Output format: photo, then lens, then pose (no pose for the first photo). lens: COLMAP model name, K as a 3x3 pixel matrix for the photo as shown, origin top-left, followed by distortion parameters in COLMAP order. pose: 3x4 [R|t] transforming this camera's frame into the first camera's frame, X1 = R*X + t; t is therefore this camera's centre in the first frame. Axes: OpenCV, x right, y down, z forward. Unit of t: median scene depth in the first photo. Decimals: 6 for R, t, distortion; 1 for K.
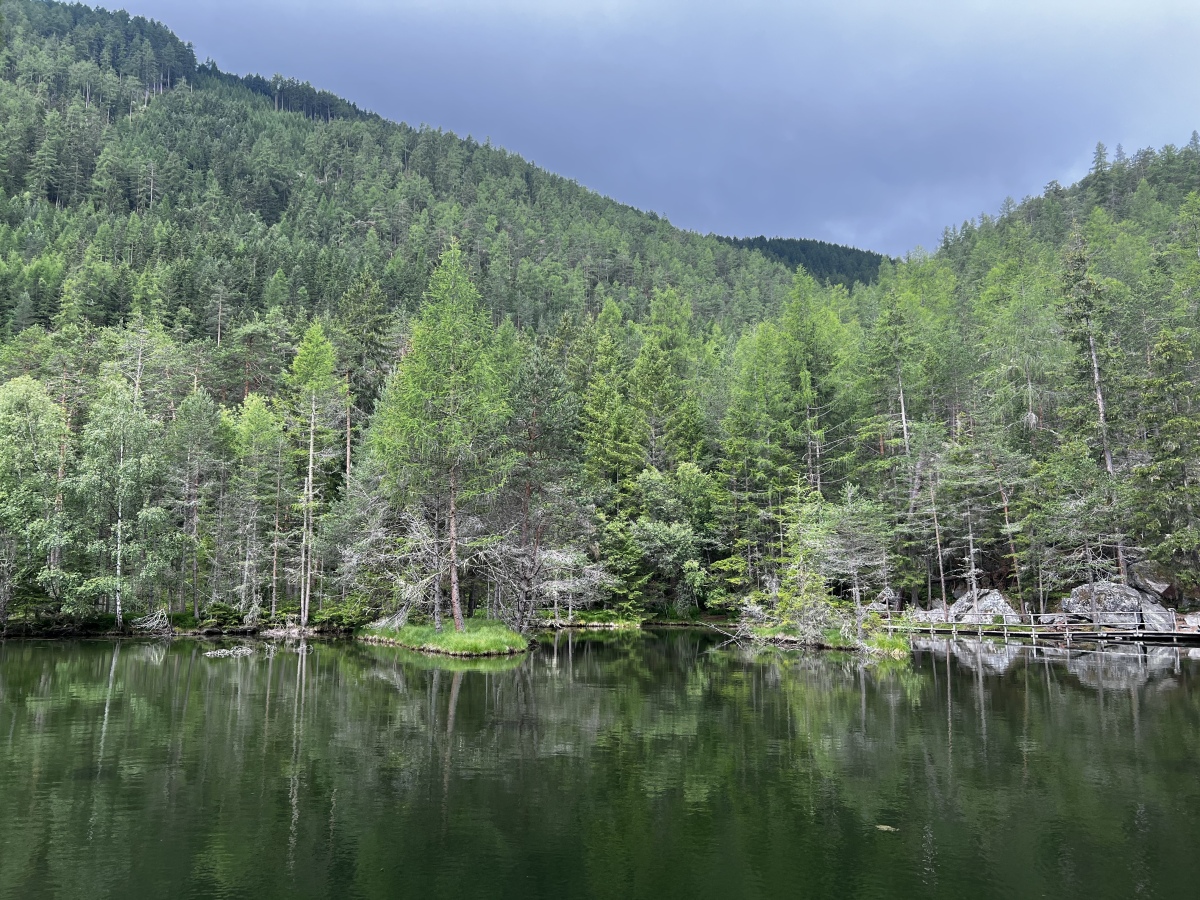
lens RADIAL K [[888.0, 0, 600.0], [0, 888.0, 450.0], [0, 0, 1]] dist [0.074042, -0.122017]
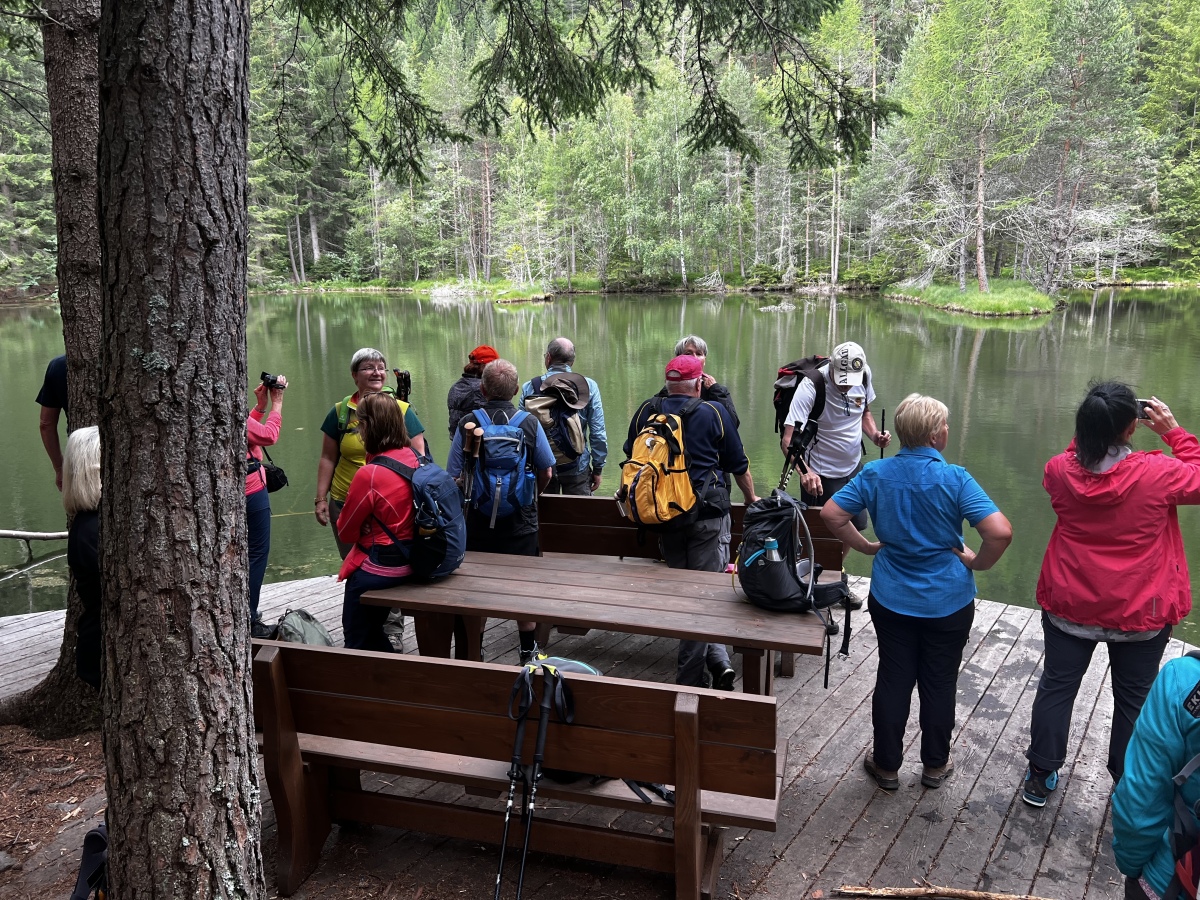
lens RADIAL K [[915.6, 0, 596.9], [0, 915.6, 442.7], [0, 0, 1]] dist [0.062194, -0.077017]
pose [[0.851002, 0.091595, -0.517113, 0.023592], [0.102317, 0.936886, 0.334330, -0.028650], [0.515098, -0.337425, 0.787920, -0.106627]]
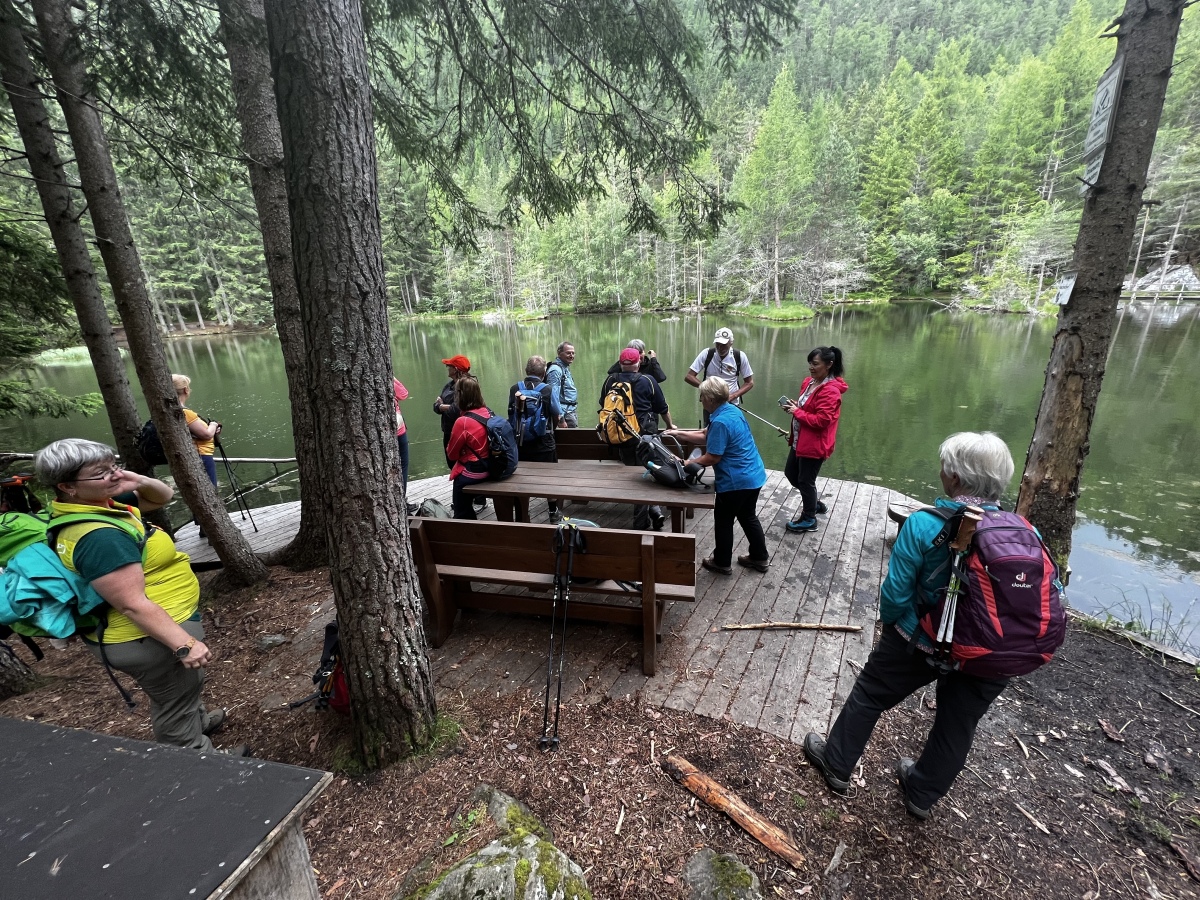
lens RADIAL K [[482.6, 0, 600.0], [0, 482.6, 450.0], [0, 0, 1]] dist [-0.002250, 0.000183]
pose [[0.879071, 0.110378, -0.463736, 0.019030], [0.122319, 0.888019, 0.443238, -0.028361], [0.460730, -0.446362, 0.767130, -0.104193]]
